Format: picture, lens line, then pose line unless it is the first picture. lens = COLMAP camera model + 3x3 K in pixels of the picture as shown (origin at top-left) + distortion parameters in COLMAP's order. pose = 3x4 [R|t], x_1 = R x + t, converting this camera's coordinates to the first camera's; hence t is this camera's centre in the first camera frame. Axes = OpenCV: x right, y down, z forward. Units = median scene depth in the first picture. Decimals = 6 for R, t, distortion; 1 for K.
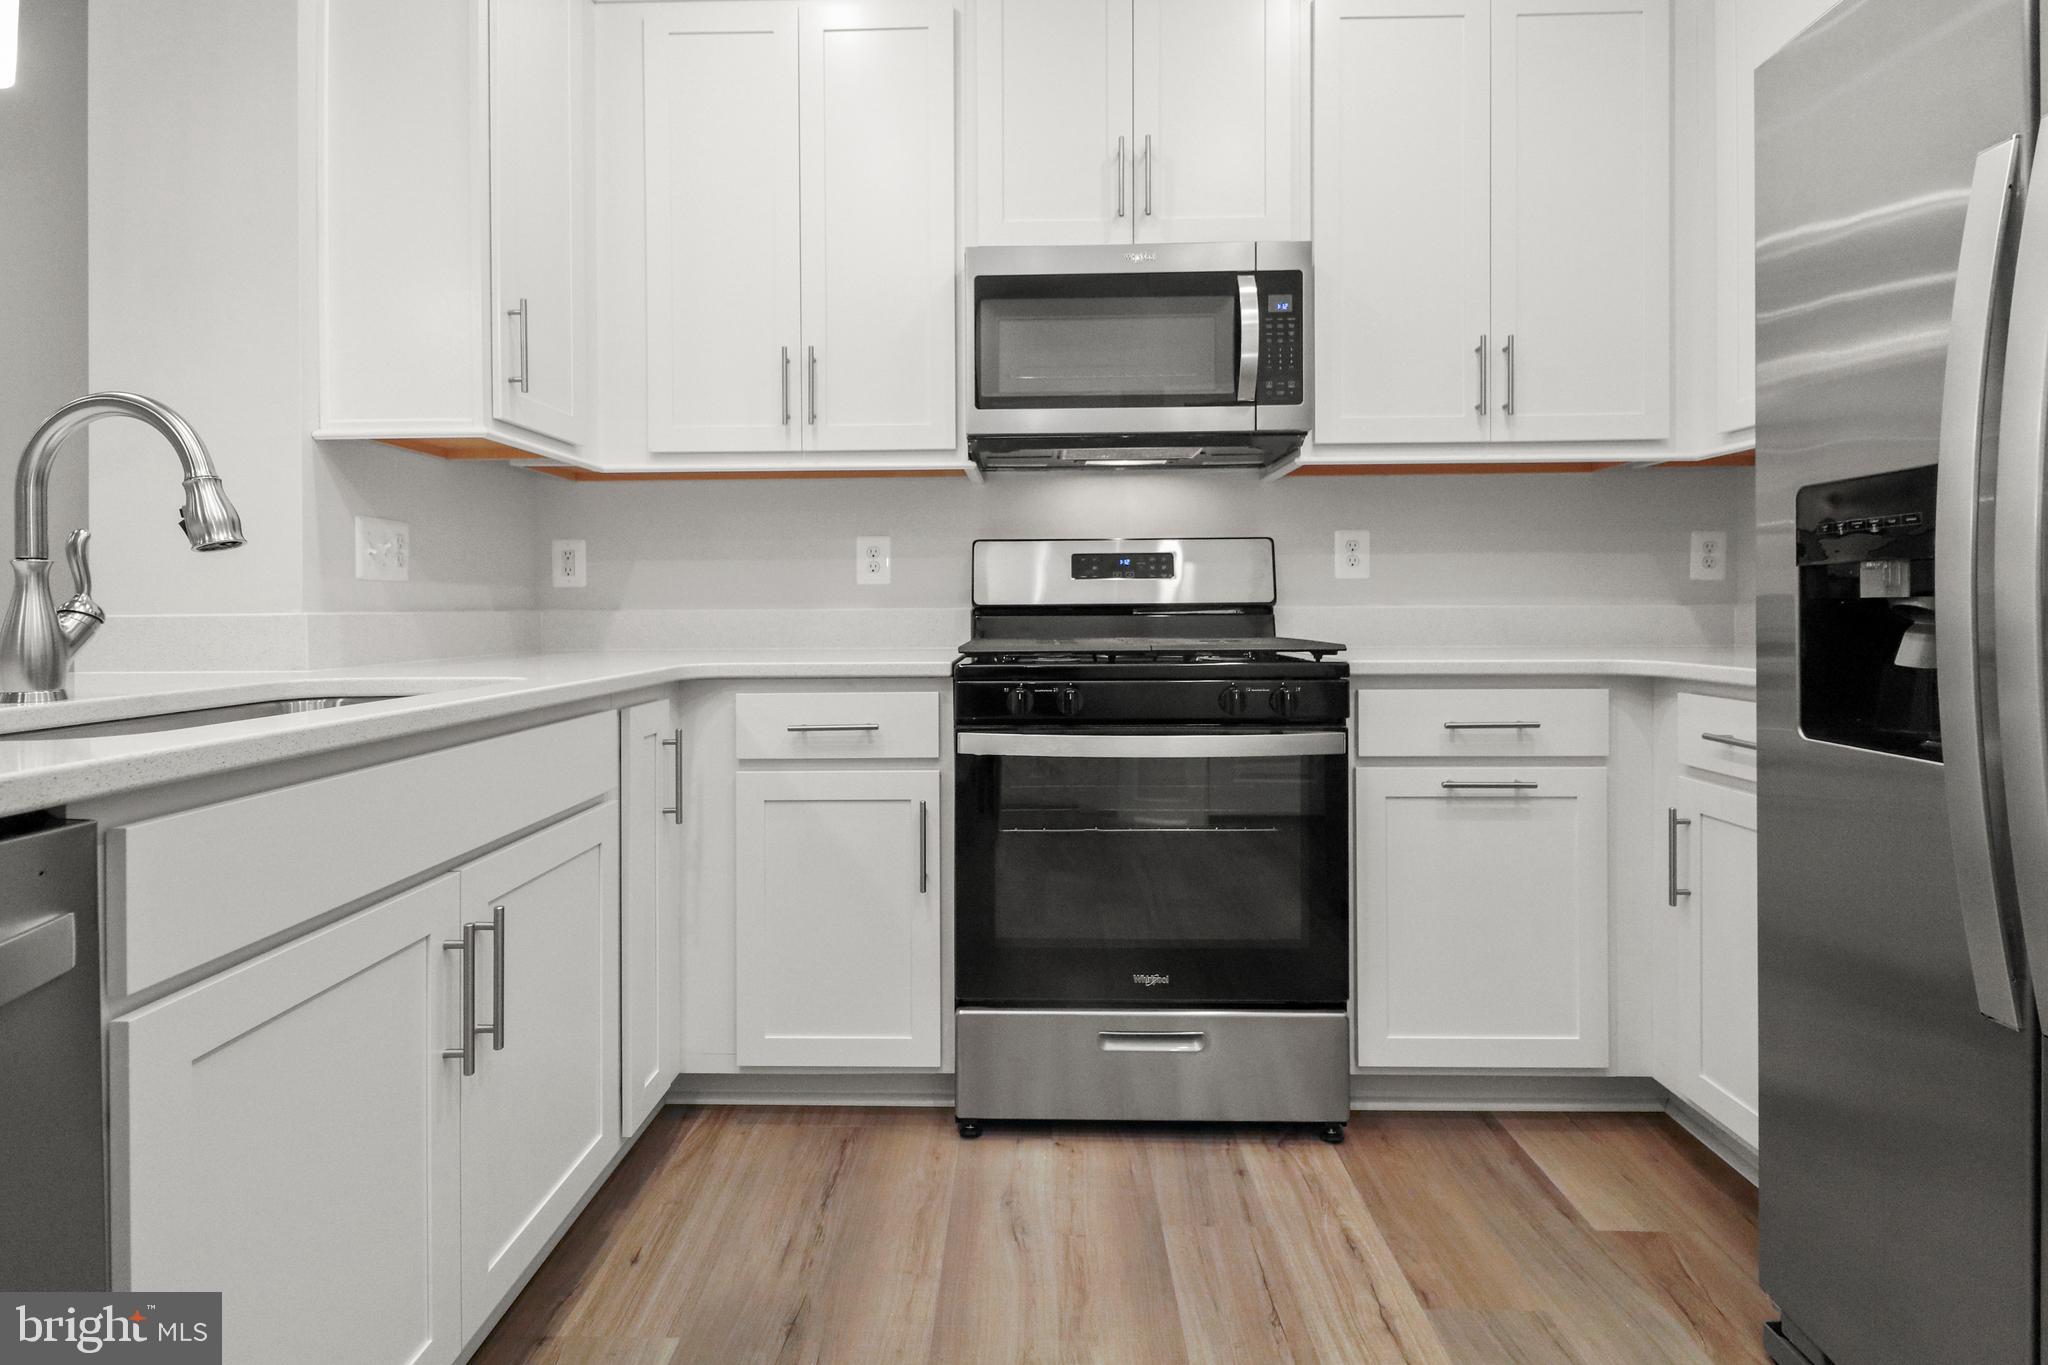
lens RADIAL K [[968.6, 0, 1005.5], [0, 968.6, 609.8], [0, 0, 1]] dist [0.023094, -0.013323]
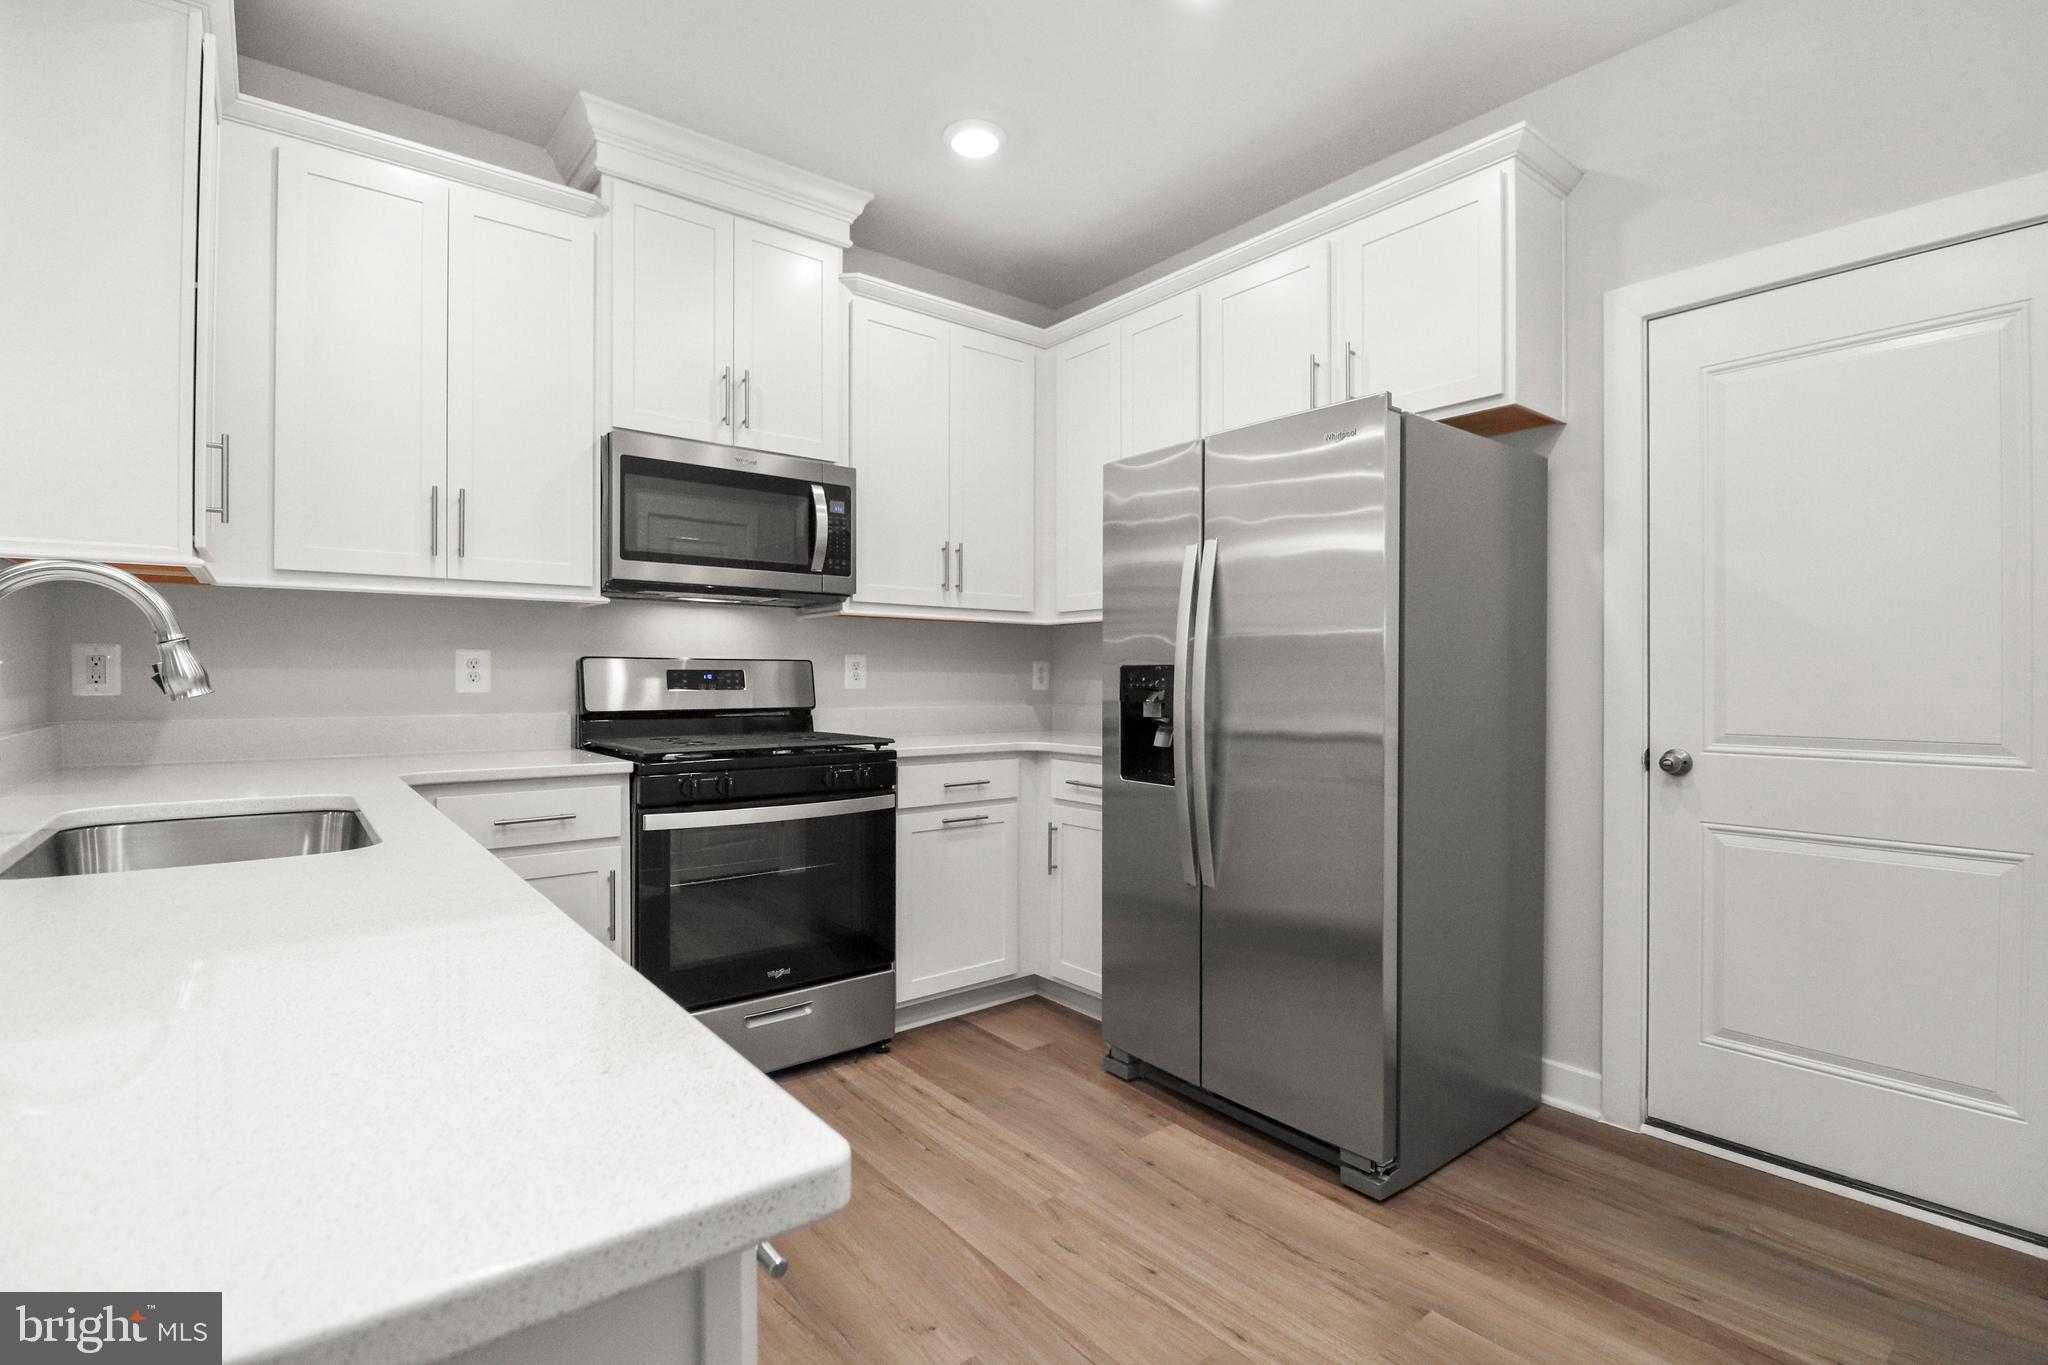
lens RADIAL K [[969.2, 0, 1024.0], [0, 969.2, 682.5], [0, 0, 1]] dist [-0.000910, -0.014322]
pose [[0.762490, 0.003432, 0.646991, -0.502615], [-0.005603, 0.999983, 0.001298, -0.058239], [-0.646976, -0.004614, 0.762496, -0.338842]]
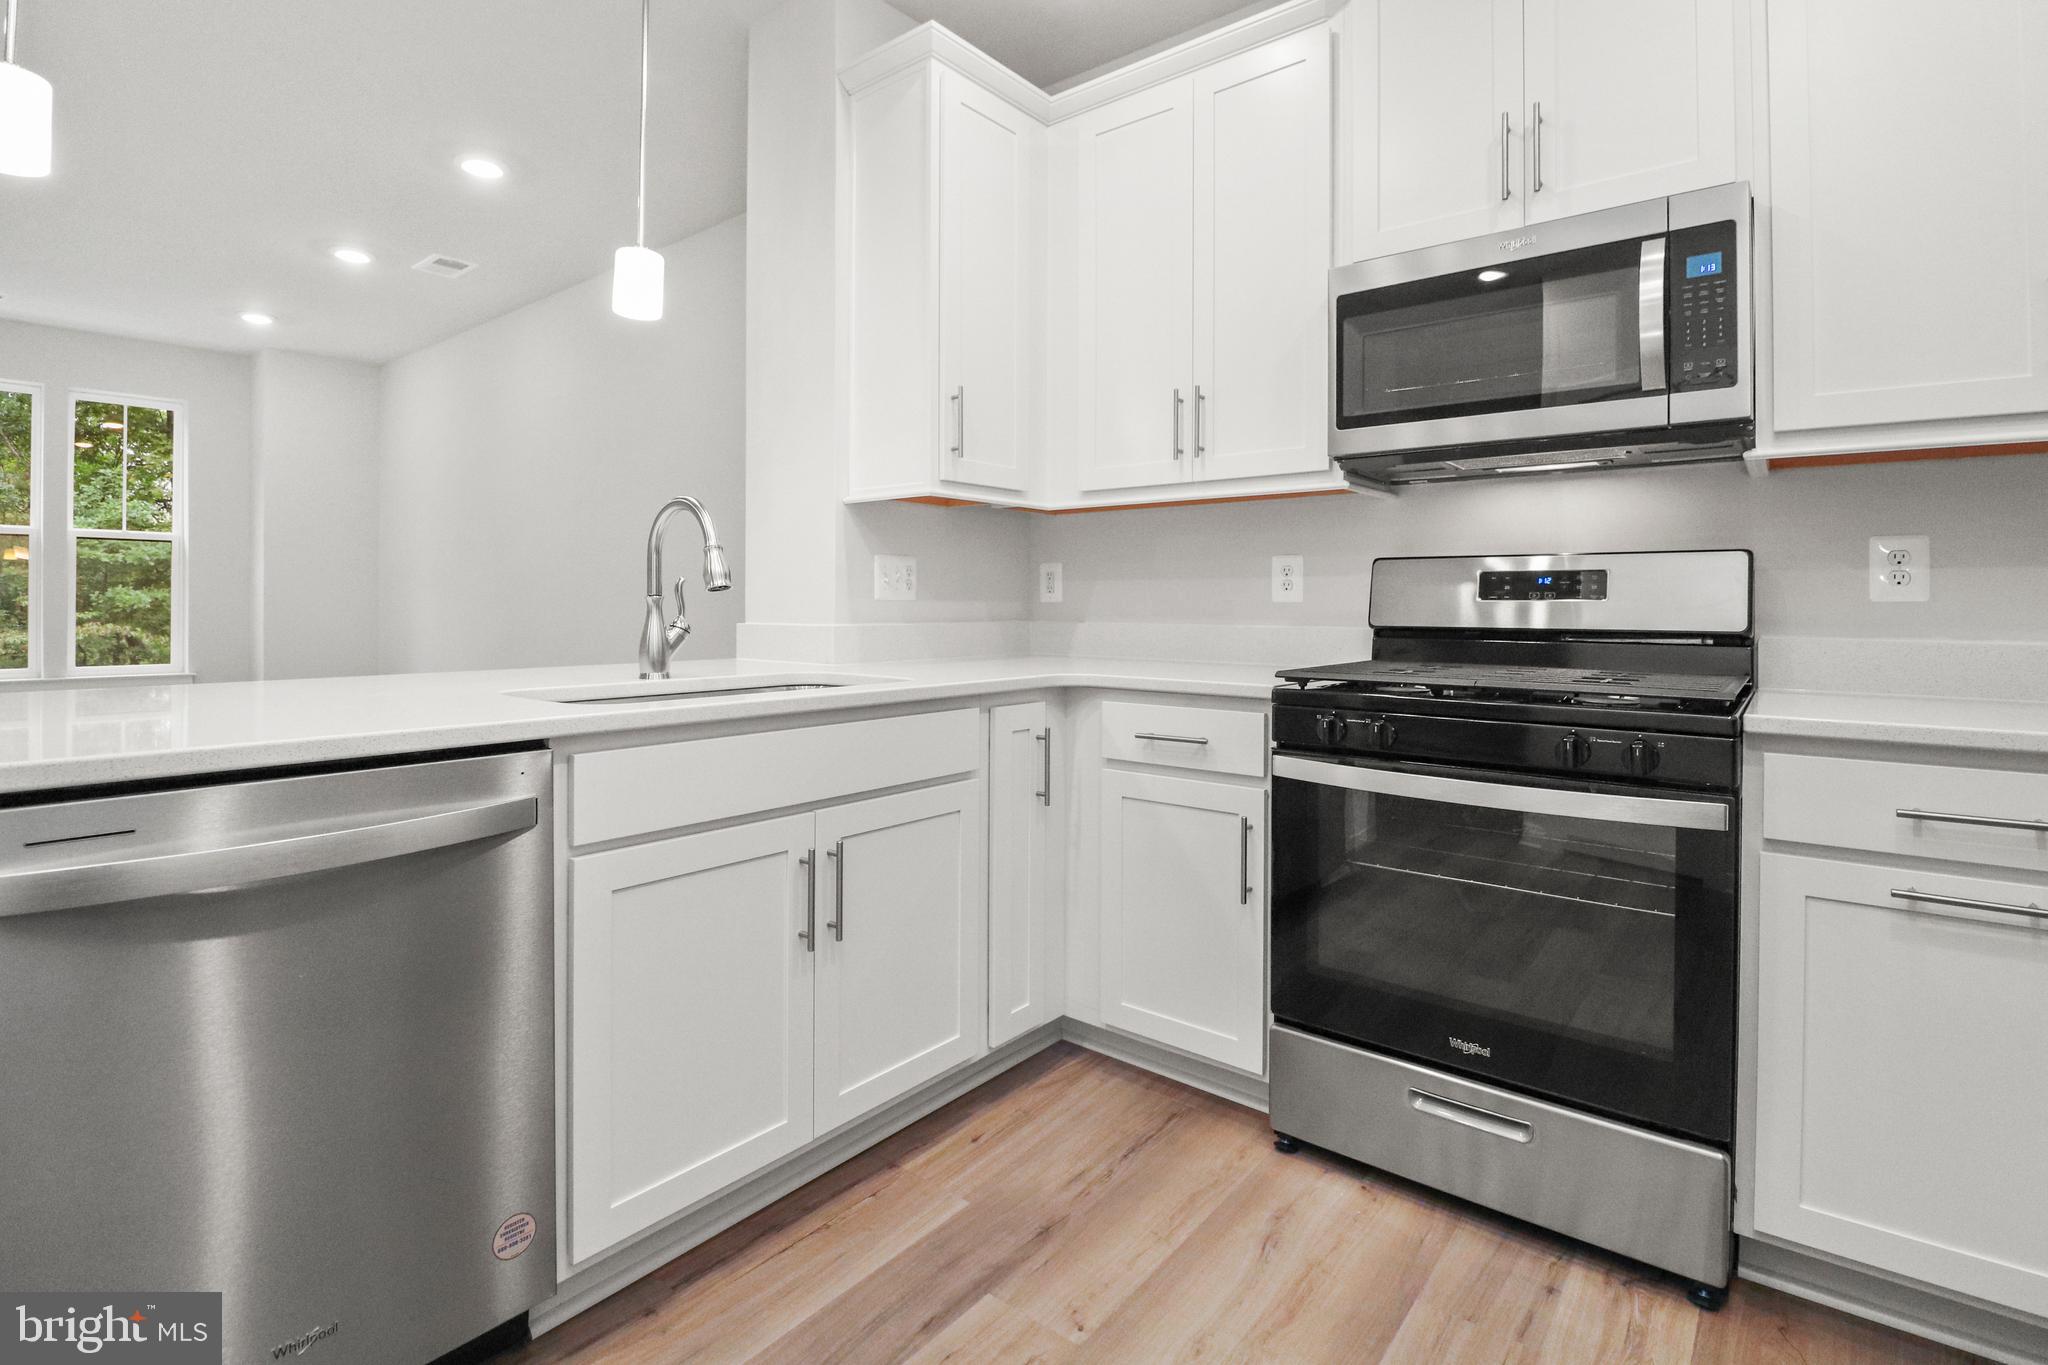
lens RADIAL K [[974.7, 0, 1023.5], [0, 974.7, 604.3], [0, 0, 1]] dist [0.001316, -0.010918]
pose [[0.795008, 0.010647, -0.606505, 0.359431], [-0.012206, 0.999924, 0.001554, -0.030452], [0.606476, 0.006167, 0.795078, 0.018736]]
